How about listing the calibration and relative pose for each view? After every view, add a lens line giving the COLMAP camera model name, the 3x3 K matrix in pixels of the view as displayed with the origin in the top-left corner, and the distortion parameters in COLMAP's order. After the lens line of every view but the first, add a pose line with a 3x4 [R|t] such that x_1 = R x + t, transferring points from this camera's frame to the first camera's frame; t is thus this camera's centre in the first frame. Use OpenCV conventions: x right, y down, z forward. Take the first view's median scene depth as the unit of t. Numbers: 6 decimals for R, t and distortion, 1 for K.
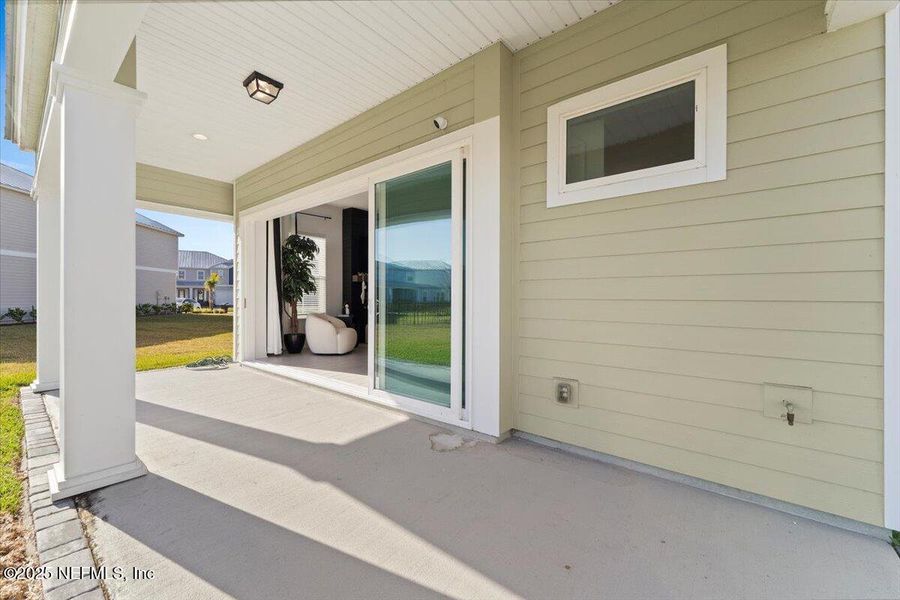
lens RADIAL K [[375.5, 0, 450.0], [0, 375.5, 300.0], [0, 0, 1]] dist [-0.000850, -0.000101]
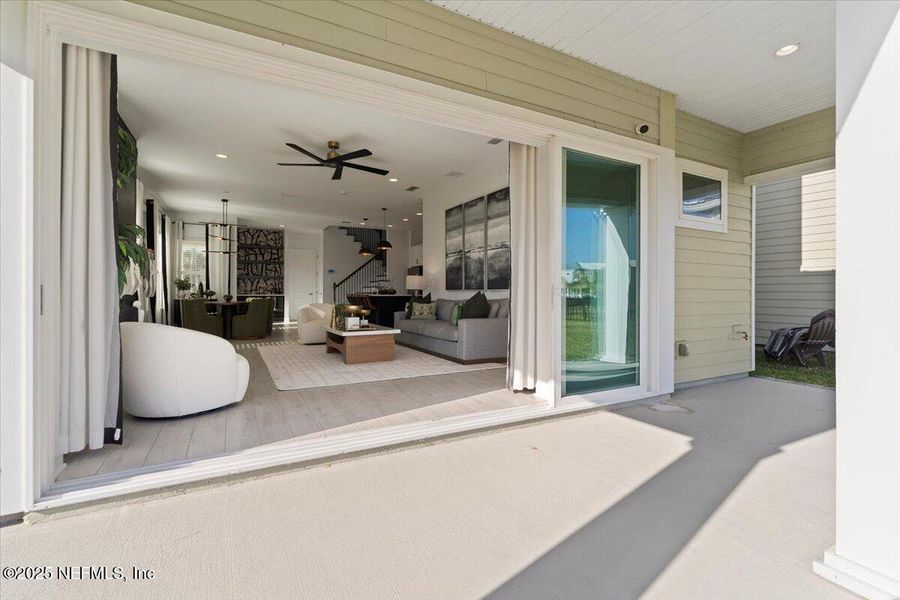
lens RADIAL K [[395.8, 0, 437.2], [0, 395.8, 295.0], [0, 0, 1]] dist [-0.001490, -0.000196]
pose [[0.374987, -0.014550, 0.926916, -0.725543], [0.001613, 0.999886, 0.015043, 0.001365], [-0.927029, -0.004146, 0.374967, 0.604569]]
